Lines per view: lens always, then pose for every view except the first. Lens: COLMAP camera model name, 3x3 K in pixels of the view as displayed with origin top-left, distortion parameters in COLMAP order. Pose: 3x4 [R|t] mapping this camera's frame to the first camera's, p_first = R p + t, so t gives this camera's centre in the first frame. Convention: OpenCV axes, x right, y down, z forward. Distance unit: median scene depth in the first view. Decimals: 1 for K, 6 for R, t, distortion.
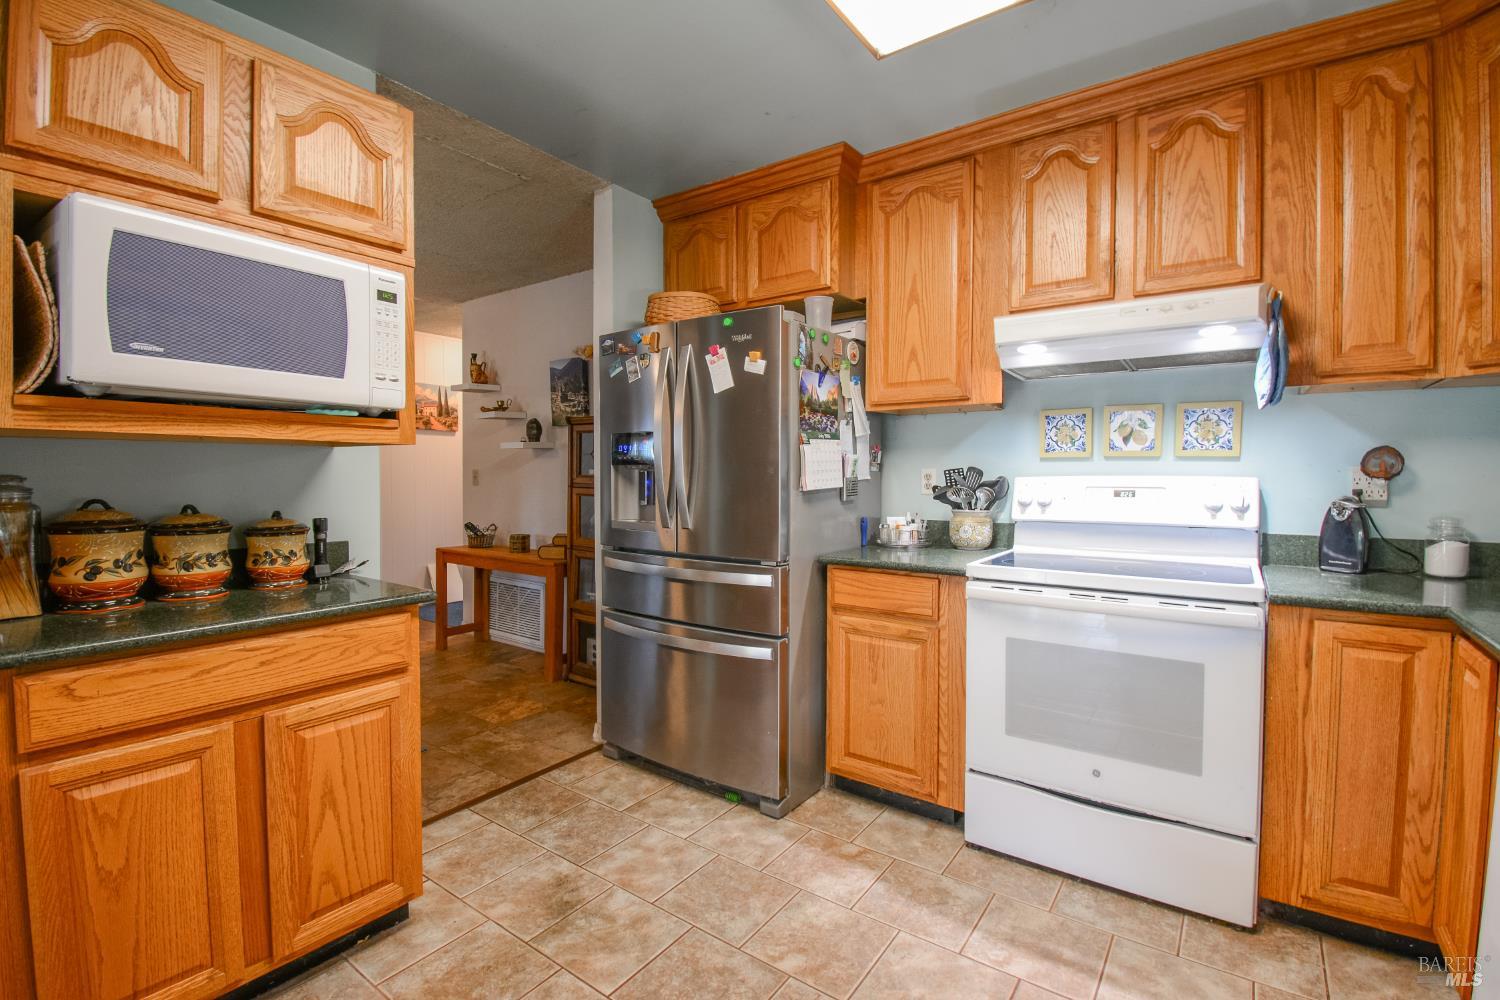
lens RADIAL K [[659.3, 0, 749.5], [0, 659.3, 489.0], [0, 0, 1]] dist [-0.011389, -0.009332]
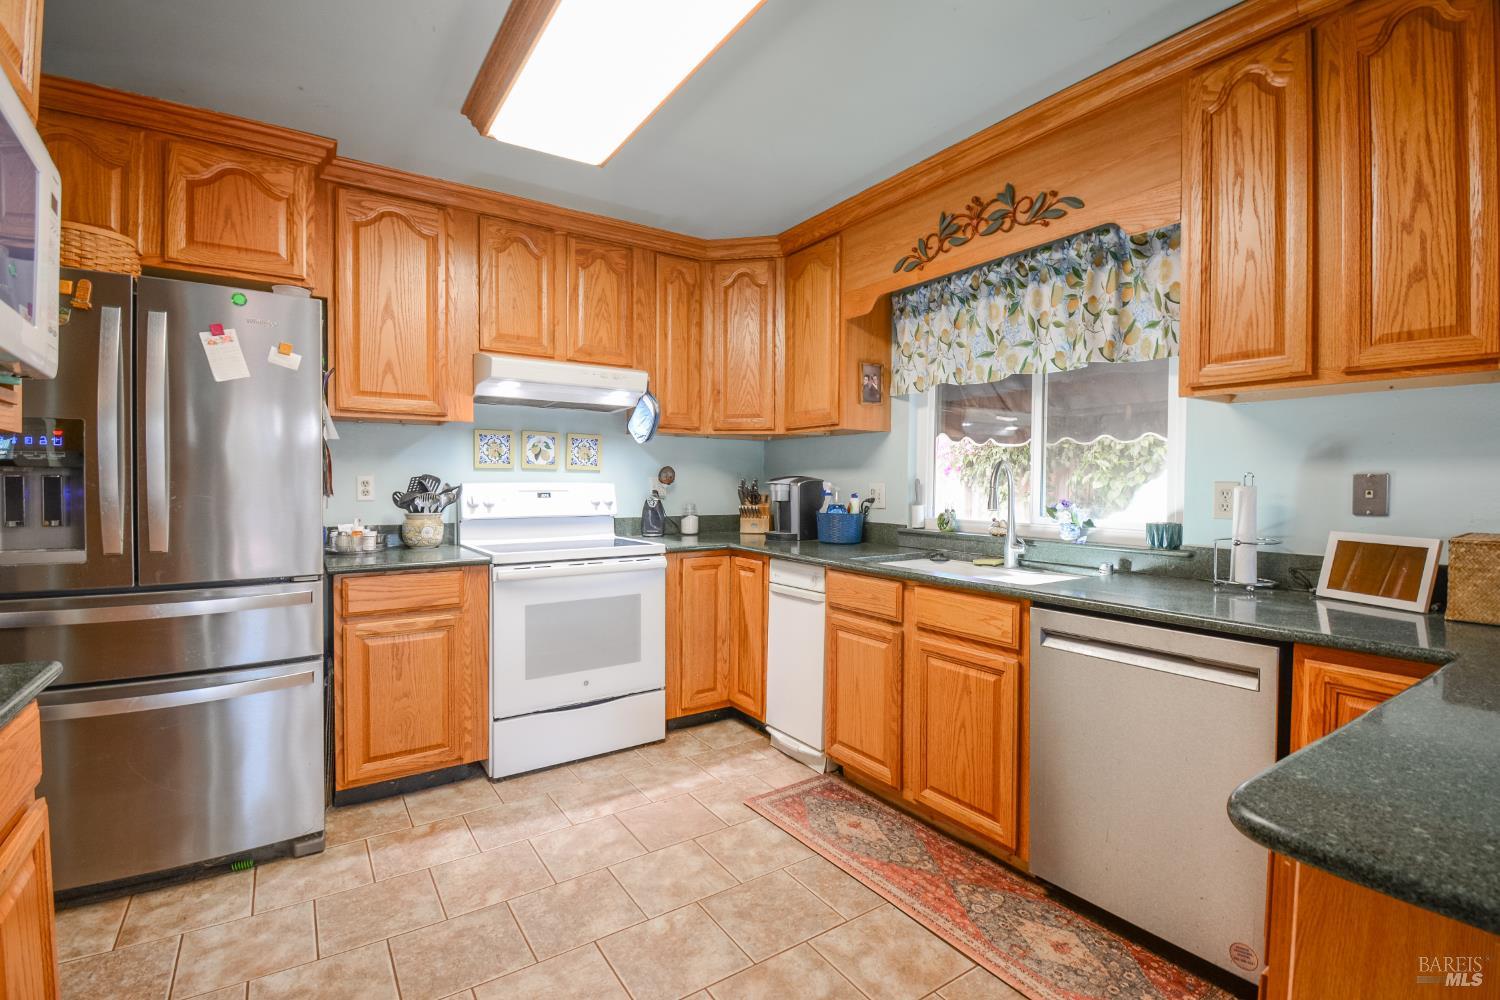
lens RADIAL K [[659.3, 0, 754.6], [0, 659.3, 488.9], [0, 0, 1]] dist [-0.011389, -0.009332]
pose [[0.347876, -0.008498, 0.937502, -0.671392], [0.019672, 0.999805, 0.001763, 0.000027], [-0.937334, 0.017829, 0.347975, 0.108519]]
